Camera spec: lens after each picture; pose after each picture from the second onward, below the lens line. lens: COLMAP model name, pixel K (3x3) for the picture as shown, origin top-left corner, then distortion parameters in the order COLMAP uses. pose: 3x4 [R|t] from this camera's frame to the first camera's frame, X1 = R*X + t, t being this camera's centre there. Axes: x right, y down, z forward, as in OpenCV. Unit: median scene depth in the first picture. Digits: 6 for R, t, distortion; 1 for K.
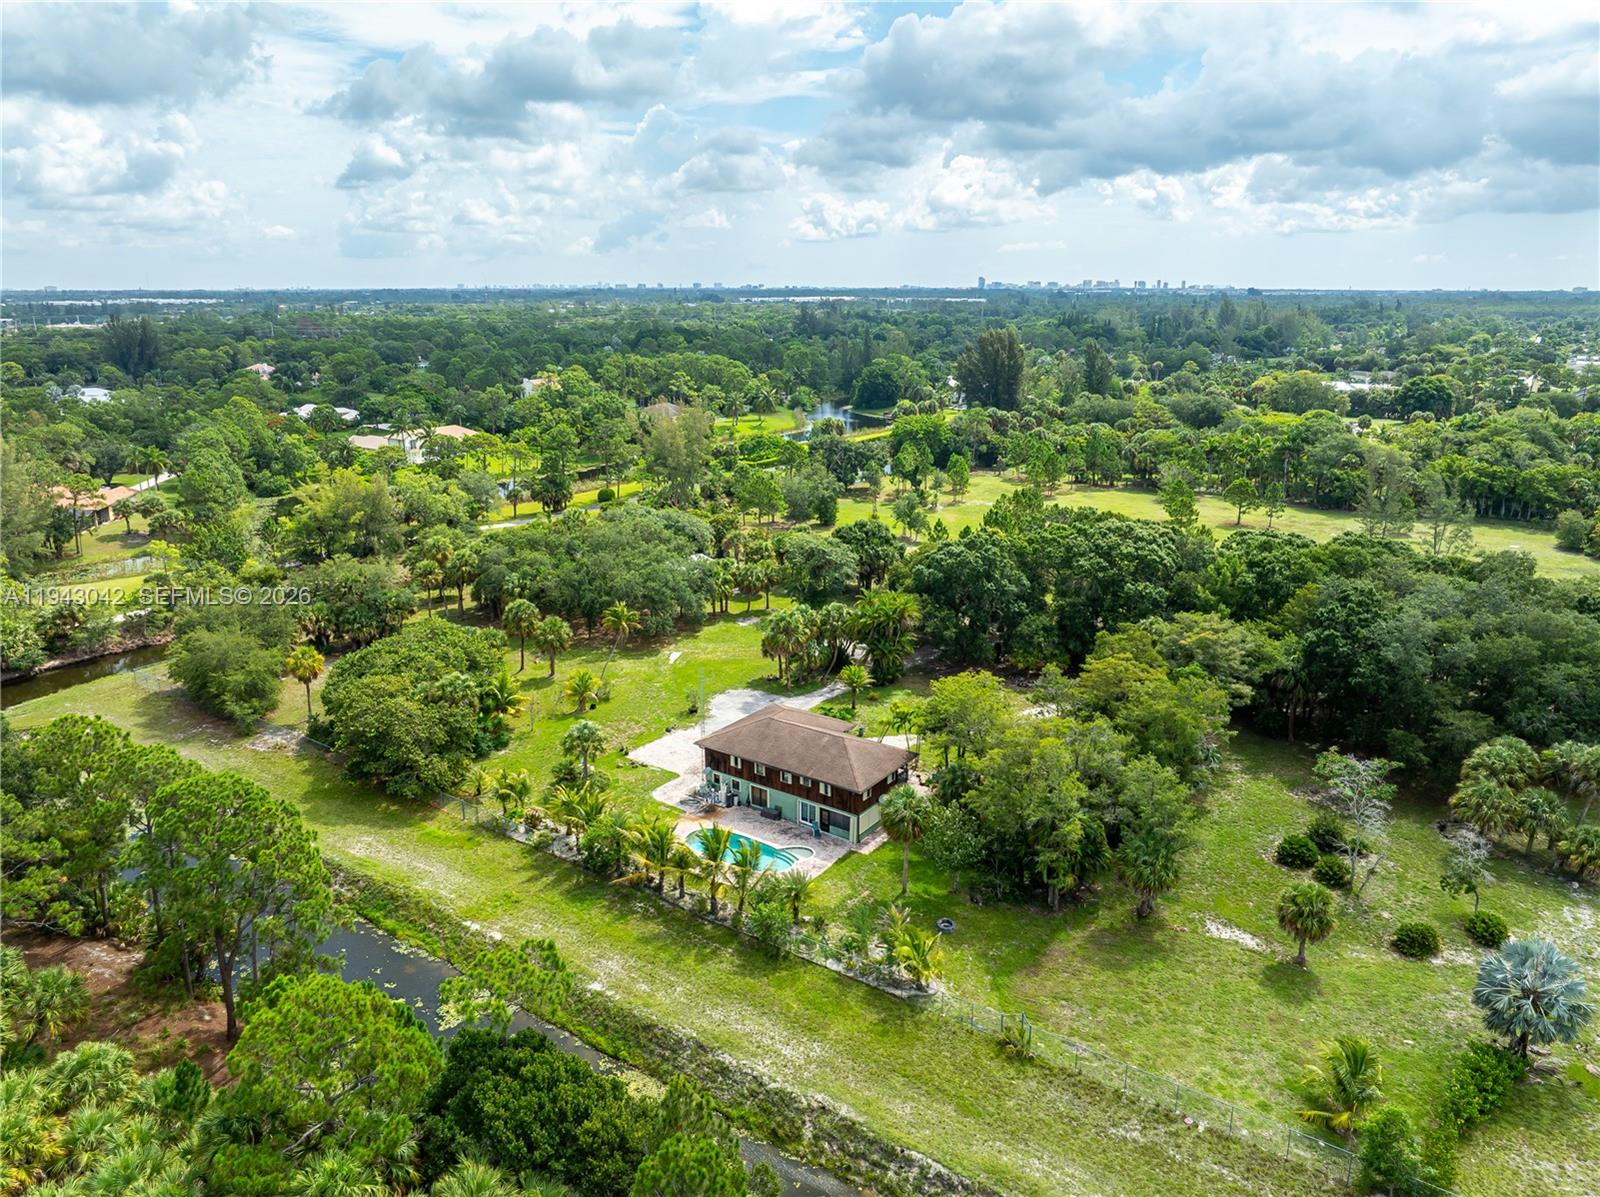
lens RADIAL K [[1129.8, 0, 750.7], [0, 1129.8, 542.6], [0, 0, 1]] dist [-0.023384, 0.022740]
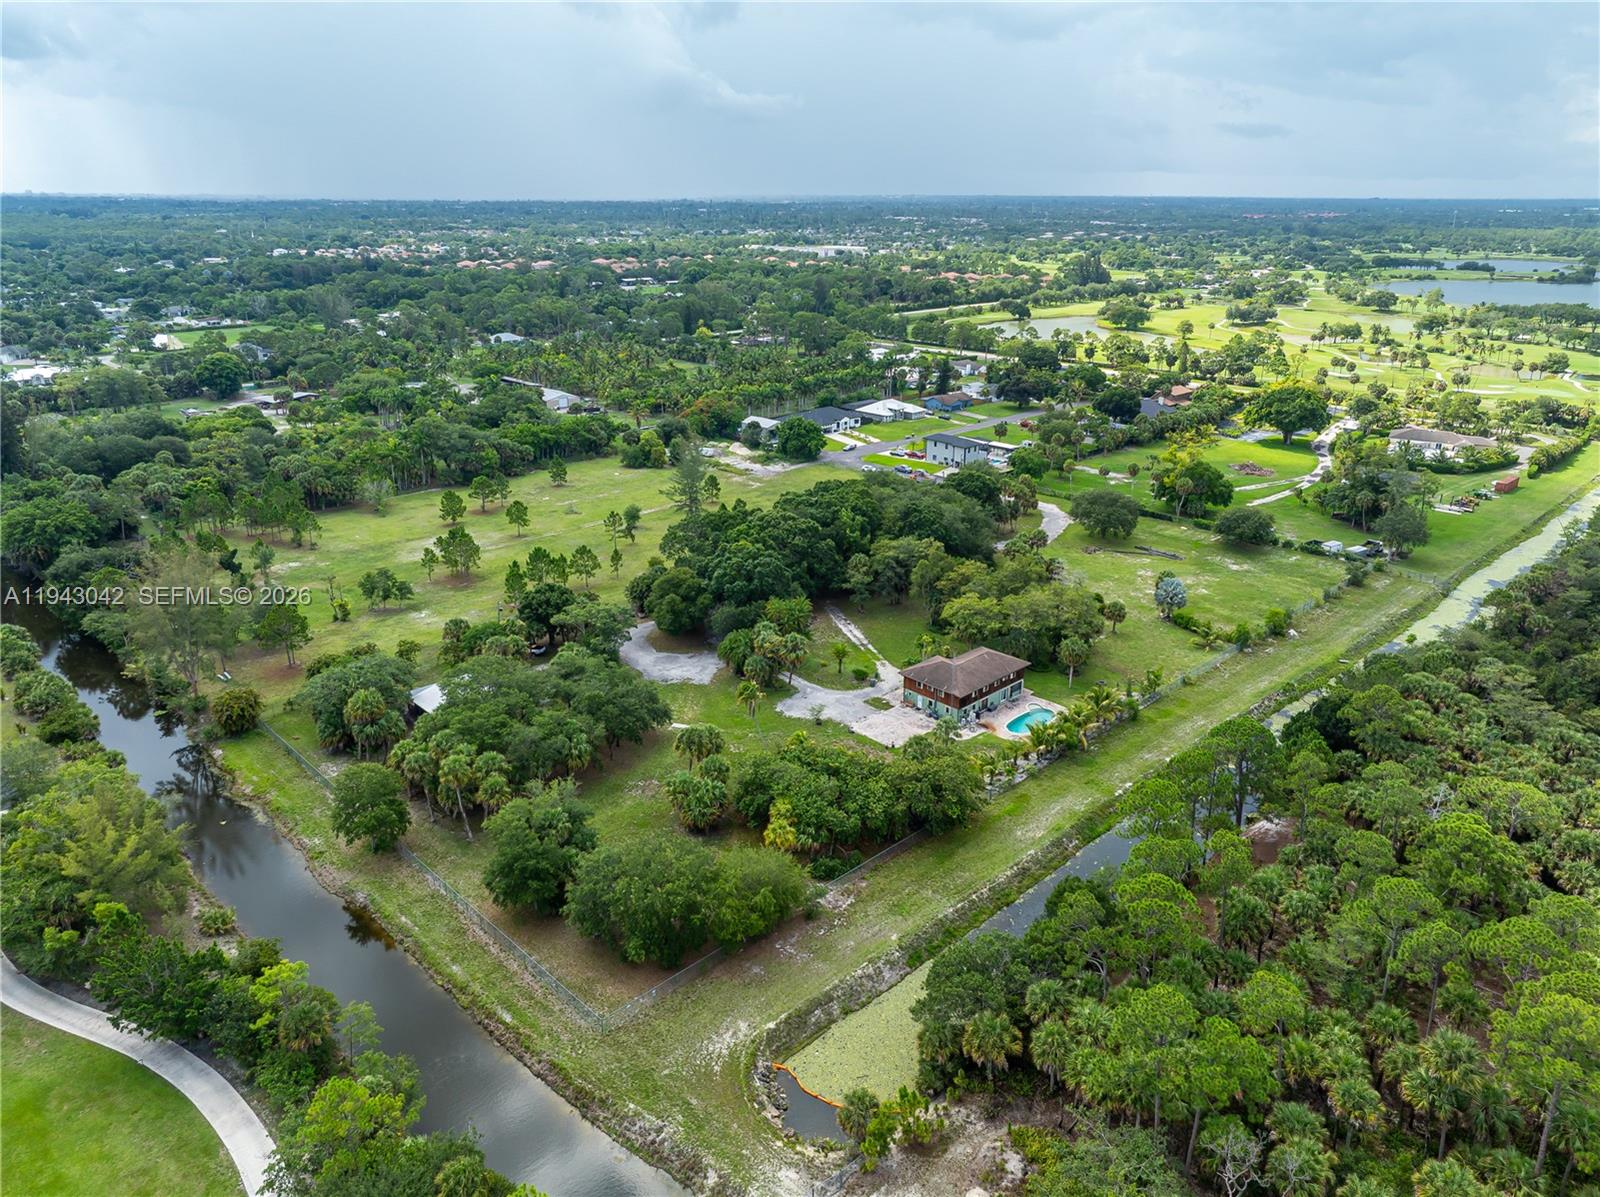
lens RADIAL K [[1129.8, 0, 788.6], [0, 1129.8, 587.5], [0, 0, 1]] dist [-0.023384, 0.022740]
pose [[0.170226, -0.335016, 0.926708, -1.632714], [0.211336, 0.930963, 0.297734, -0.534533], [-0.962476, 0.145165, 0.229275, 0.890985]]
